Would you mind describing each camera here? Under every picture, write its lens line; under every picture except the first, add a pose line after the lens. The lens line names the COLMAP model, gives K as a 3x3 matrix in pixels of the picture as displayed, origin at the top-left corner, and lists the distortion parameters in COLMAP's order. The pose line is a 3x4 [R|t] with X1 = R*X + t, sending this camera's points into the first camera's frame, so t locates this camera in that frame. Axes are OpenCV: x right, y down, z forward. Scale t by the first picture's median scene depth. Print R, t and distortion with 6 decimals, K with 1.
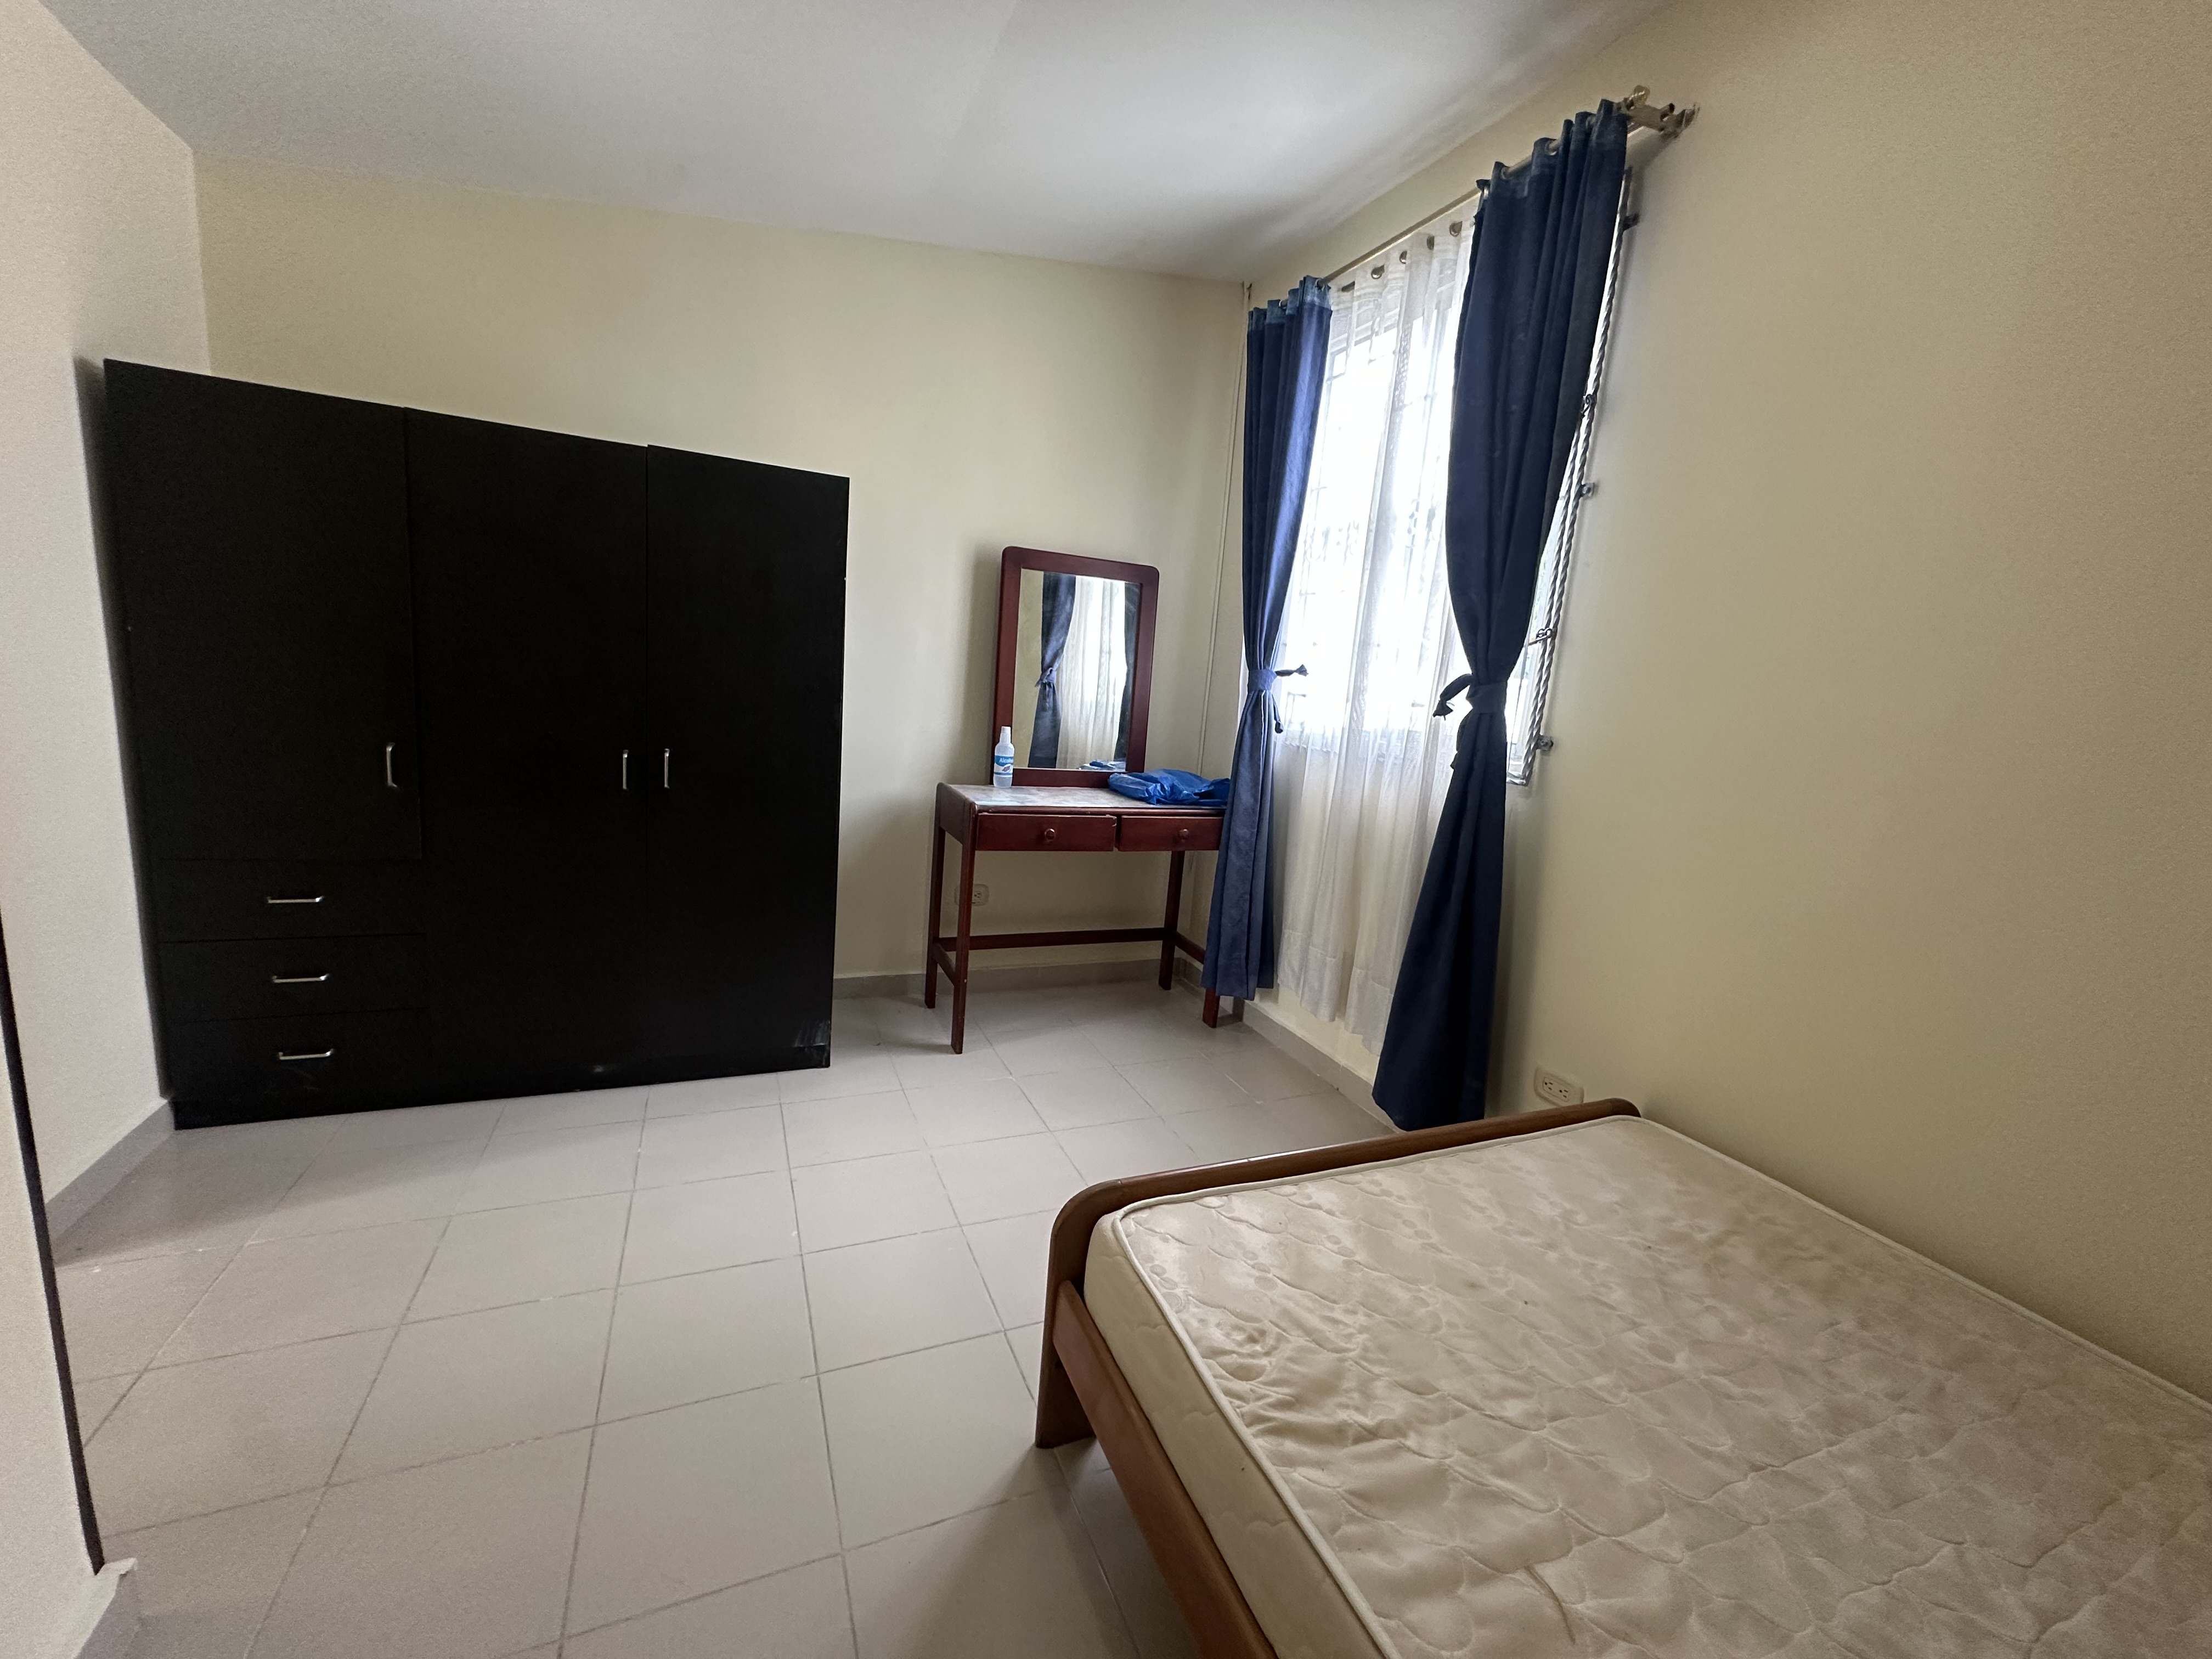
lens RADIAL K [[879.0, 0, 1106.0], [0, 879.0, 829.5], [0, 0, 1]] dist [-0.001973, -0.000132]
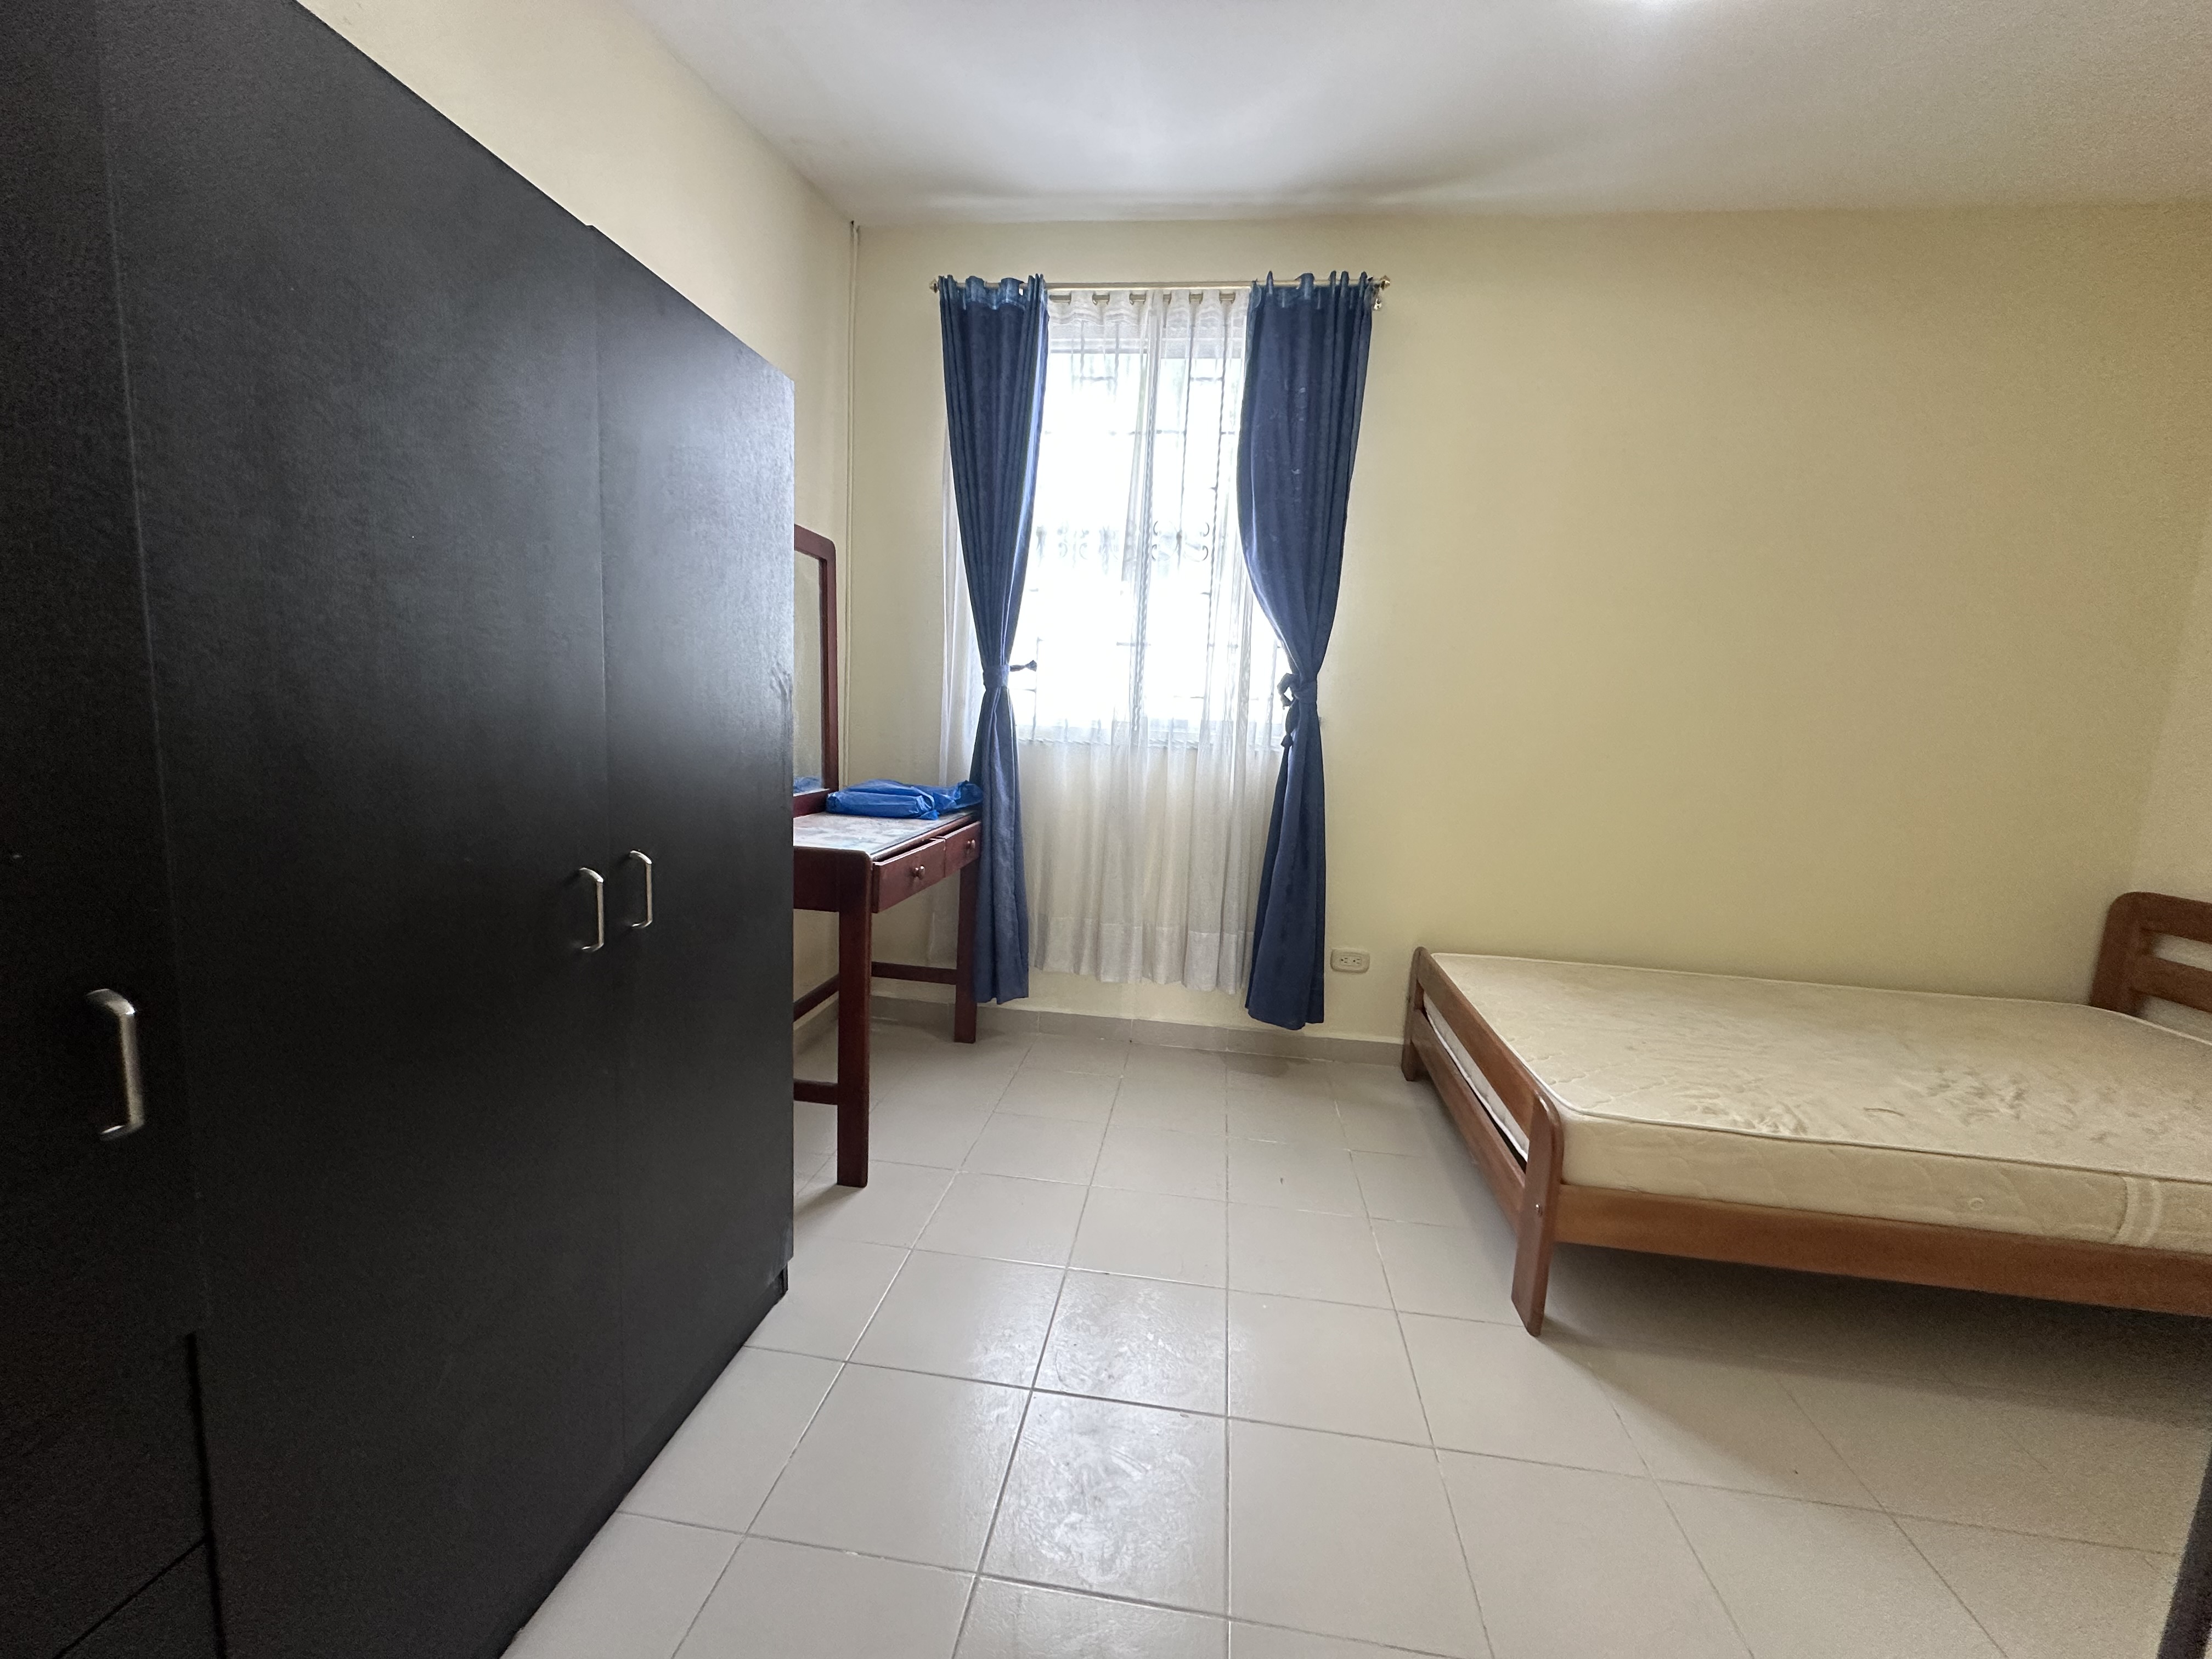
lens RADIAL K [[879.0, 0, 1106.0], [0, 879.0, 829.5], [0, 0, 1]] dist [-0.001973, -0.000132]
pose [[0.523973, -0.170495, 0.834496, -0.678690], [0.143732, 0.983409, 0.110671, -0.104581], [-0.839520, 0.061955, 0.539786, 0.430723]]
